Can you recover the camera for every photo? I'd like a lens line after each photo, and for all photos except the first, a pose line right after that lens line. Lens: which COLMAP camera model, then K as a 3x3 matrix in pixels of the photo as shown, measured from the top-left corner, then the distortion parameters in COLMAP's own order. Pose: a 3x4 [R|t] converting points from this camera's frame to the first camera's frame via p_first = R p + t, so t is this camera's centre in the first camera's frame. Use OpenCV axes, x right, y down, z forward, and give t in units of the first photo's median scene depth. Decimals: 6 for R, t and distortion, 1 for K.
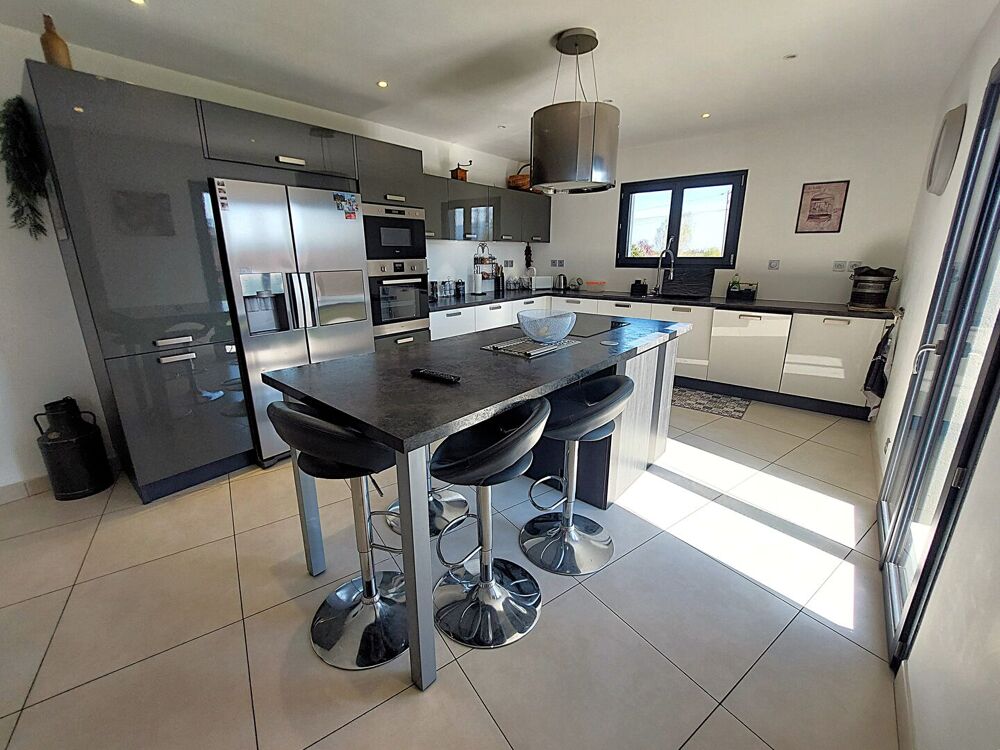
lens RADIAL K [[413.4, 0, 503.9], [0, 413.4, 369.3], [0, 0, 1]] dist [-0.010332, -0.000266]
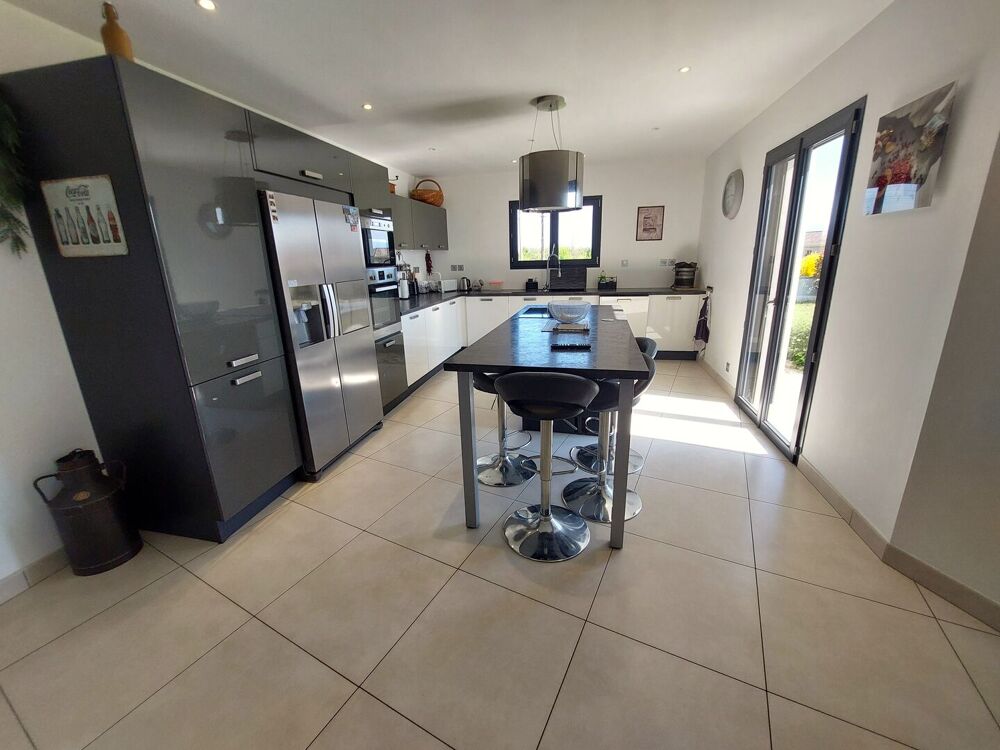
lens RADIAL K [[401.6, 0, 497.5], [0, 401.6, 371.1], [0, 0, 1]] dist [-0.012606, -0.000345]
pose [[0.890568, -0.145518, 0.430944, -0.412710], [0.145685, 0.988786, 0.032820, 0.006889], [-0.430887, 0.033553, 0.901782, -0.053056]]
